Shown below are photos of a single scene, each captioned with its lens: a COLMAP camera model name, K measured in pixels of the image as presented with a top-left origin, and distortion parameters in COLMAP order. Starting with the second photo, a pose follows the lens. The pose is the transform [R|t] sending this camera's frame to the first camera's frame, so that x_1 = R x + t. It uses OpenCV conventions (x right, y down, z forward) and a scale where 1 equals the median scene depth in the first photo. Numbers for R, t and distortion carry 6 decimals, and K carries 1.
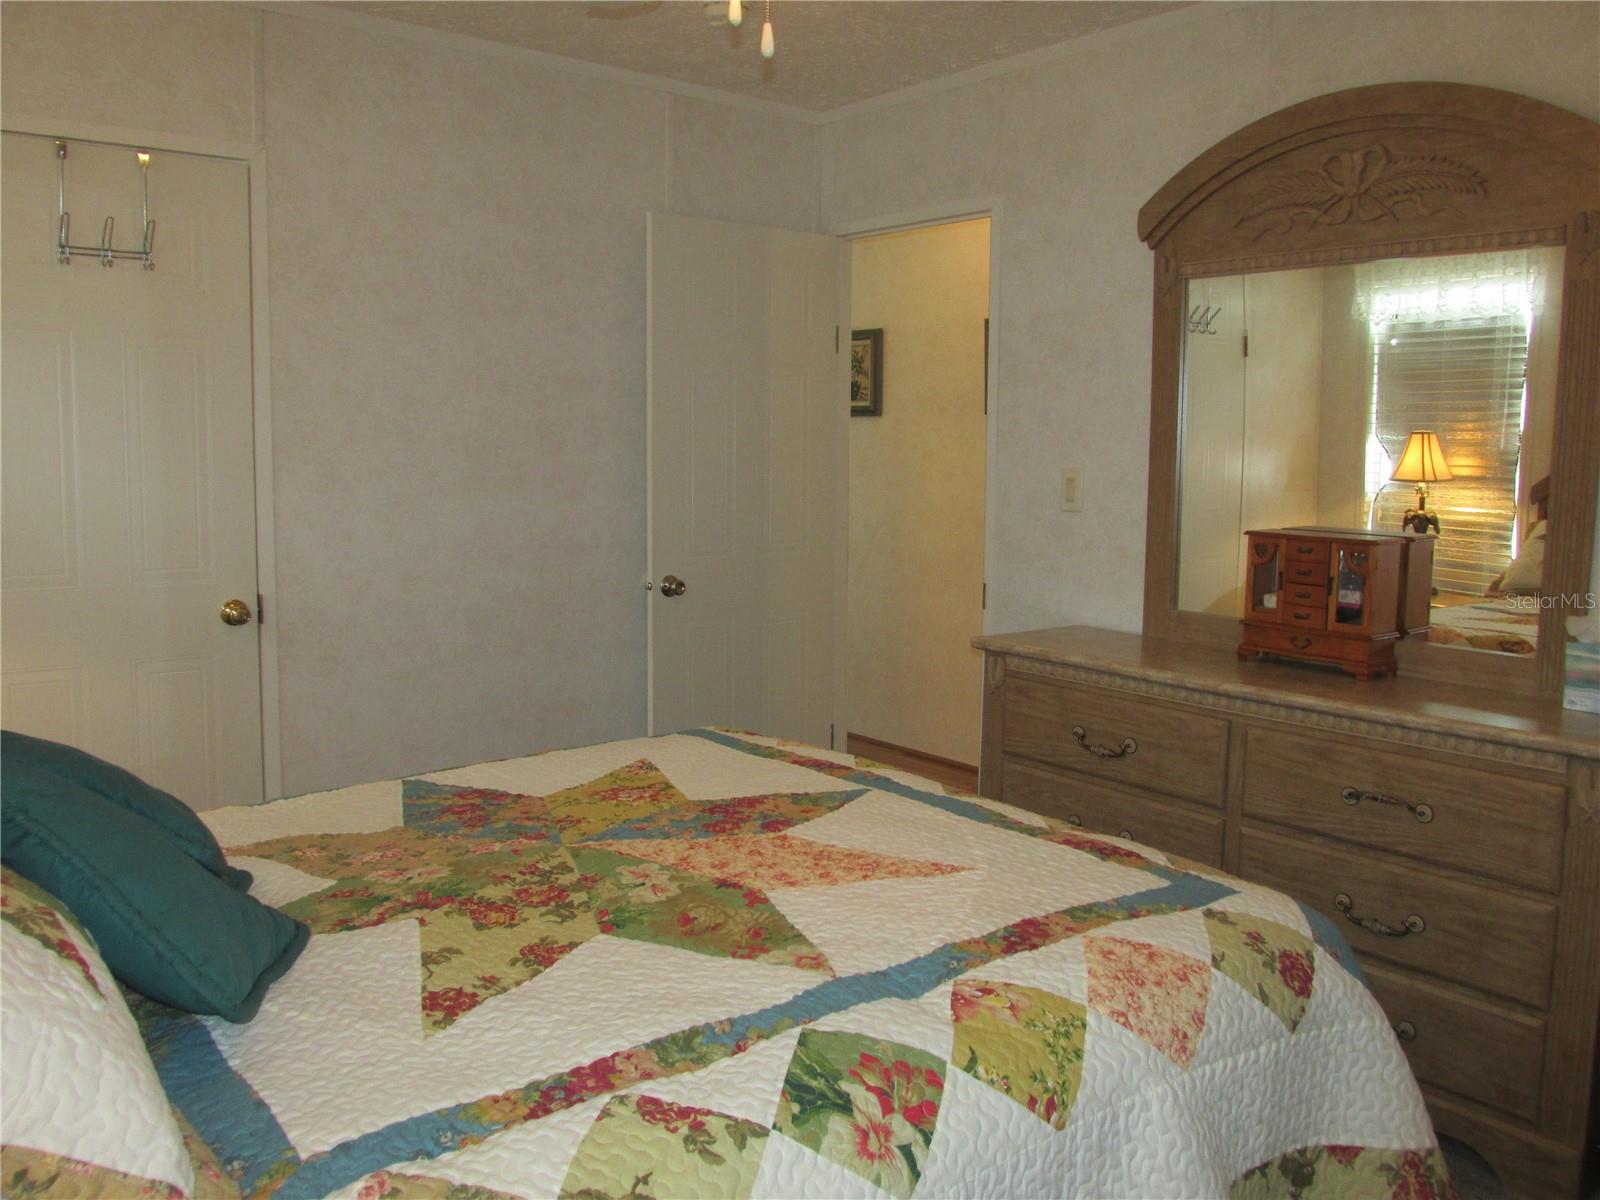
lens RADIAL K [[1333.8, 0, 800.1], [0, 1333.8, 594.6], [0, 0, 1]] dist [-0.034059, 0.002621]
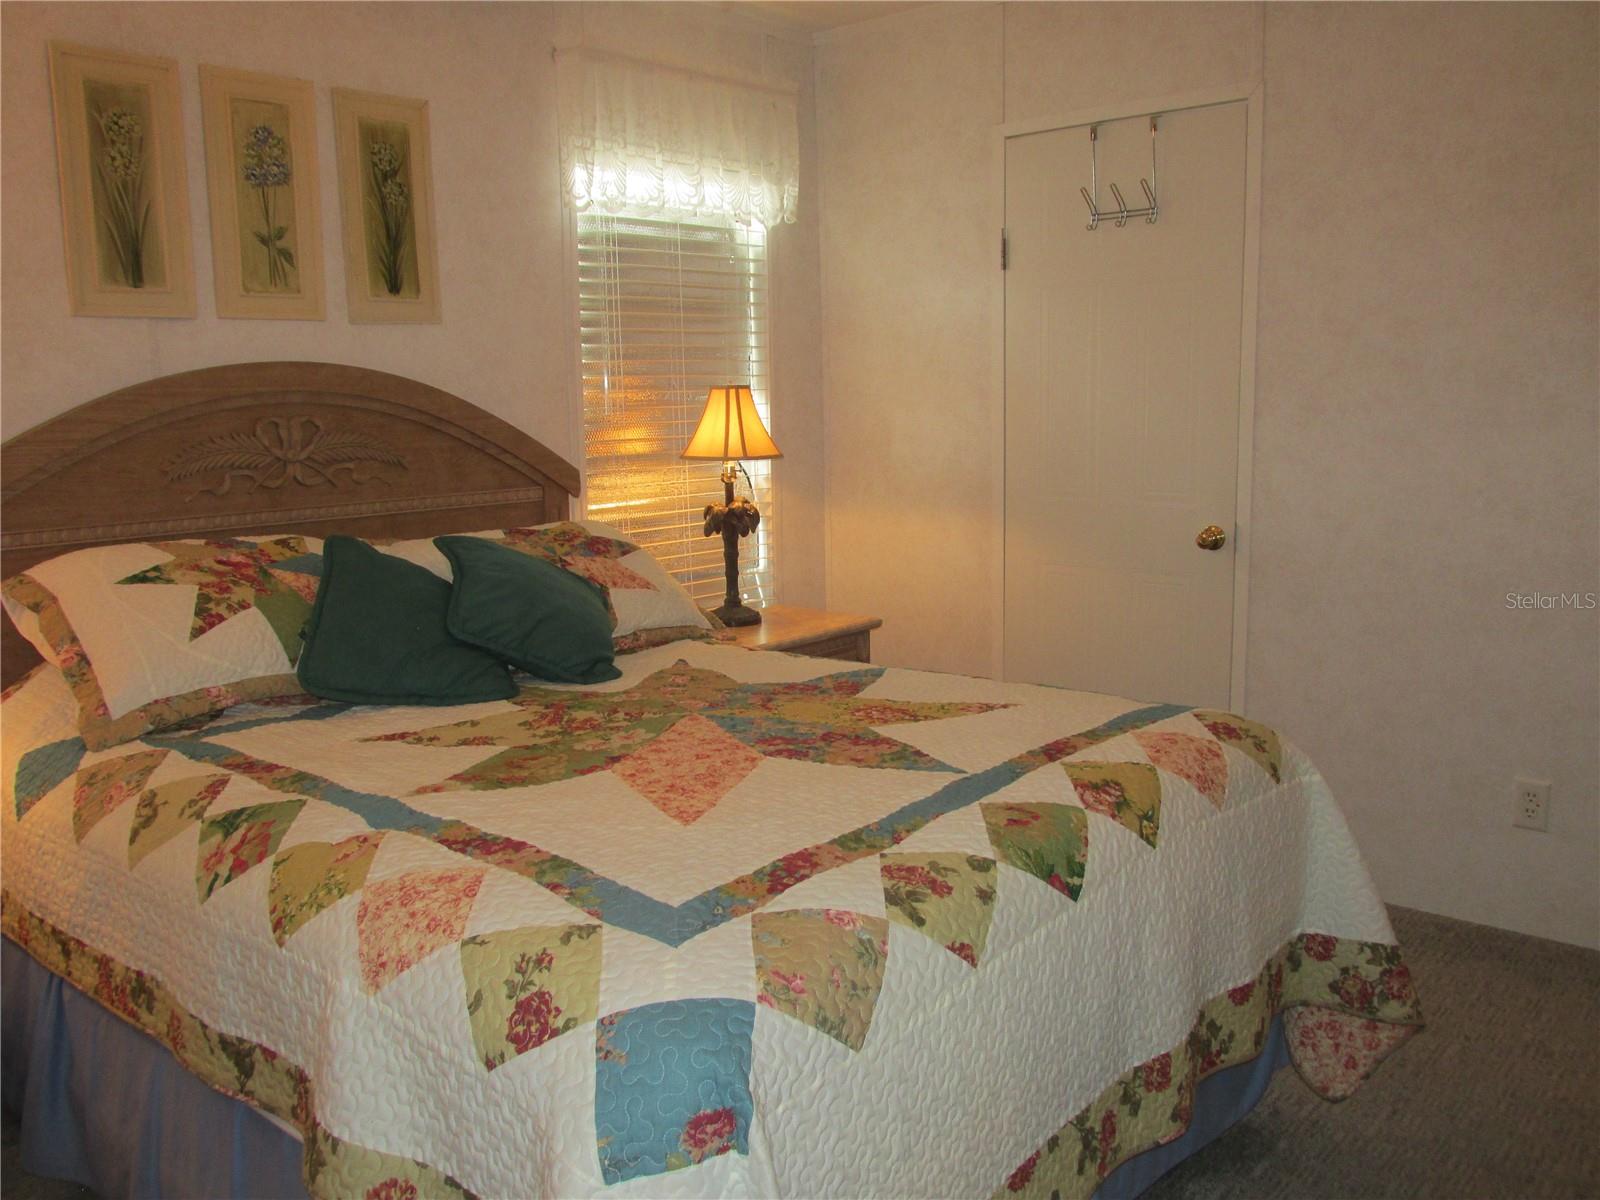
lens RADIAL K [[1323.4, 0, 804.4], [0, 1323.4, 562.5], [0, 0, 1]] dist [0.104790, -0.006321]
pose [[0.198986, 0.135556, -0.970582, 1.232643], [-0.102783, 0.987812, 0.116890, -0.126228], [0.974597, 0.076500, 0.210494, 0.985398]]
